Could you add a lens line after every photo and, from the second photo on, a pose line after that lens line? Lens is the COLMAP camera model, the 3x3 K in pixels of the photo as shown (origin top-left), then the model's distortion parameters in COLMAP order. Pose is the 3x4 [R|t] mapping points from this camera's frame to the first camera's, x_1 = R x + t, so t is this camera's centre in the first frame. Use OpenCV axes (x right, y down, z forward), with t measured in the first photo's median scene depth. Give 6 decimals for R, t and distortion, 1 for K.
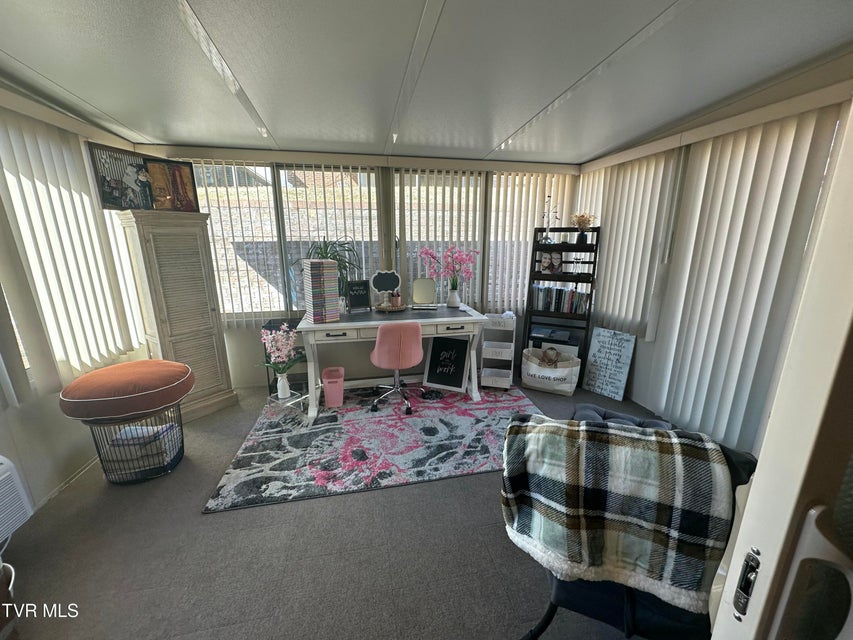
lens RADIAL K [[339.6, 0, 426.5], [0, 339.6, 320.0], [0, 0, 1]] dist [-0.000292, 0.000058]
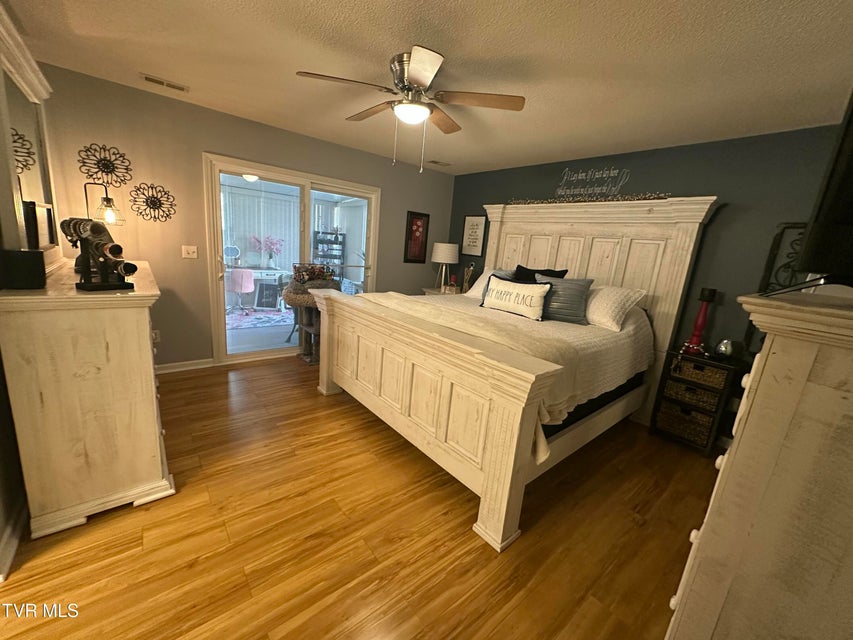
lens RADIAL K [[339.6, 0, 426.5], [0, 339.6, 320.0], [0, 0, 1]] dist [-0.000292, 0.000058]
pose [[0.881627, -0.019056, 0.471561, -0.056068], [0.019681, 0.999800, 0.003607, 0.274818], [-0.471535, 0.006101, 0.881826, -1.135490]]
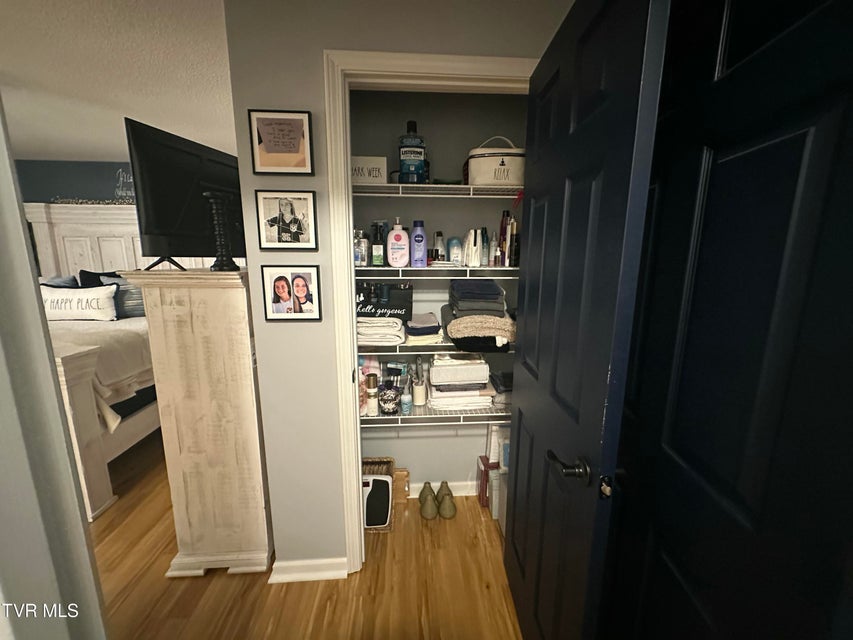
lens RADIAL K [[339.6, 0, 426.5], [0, 339.6, 320.0], [0, 0, 1]] dist [-0.000292, 0.000058]
pose [[0.147216, -0.173698, 0.973733, -0.303047], [0.231302, 0.963209, 0.136851, 0.487440], [-0.961679, 0.205079, 0.181977, -2.041092]]
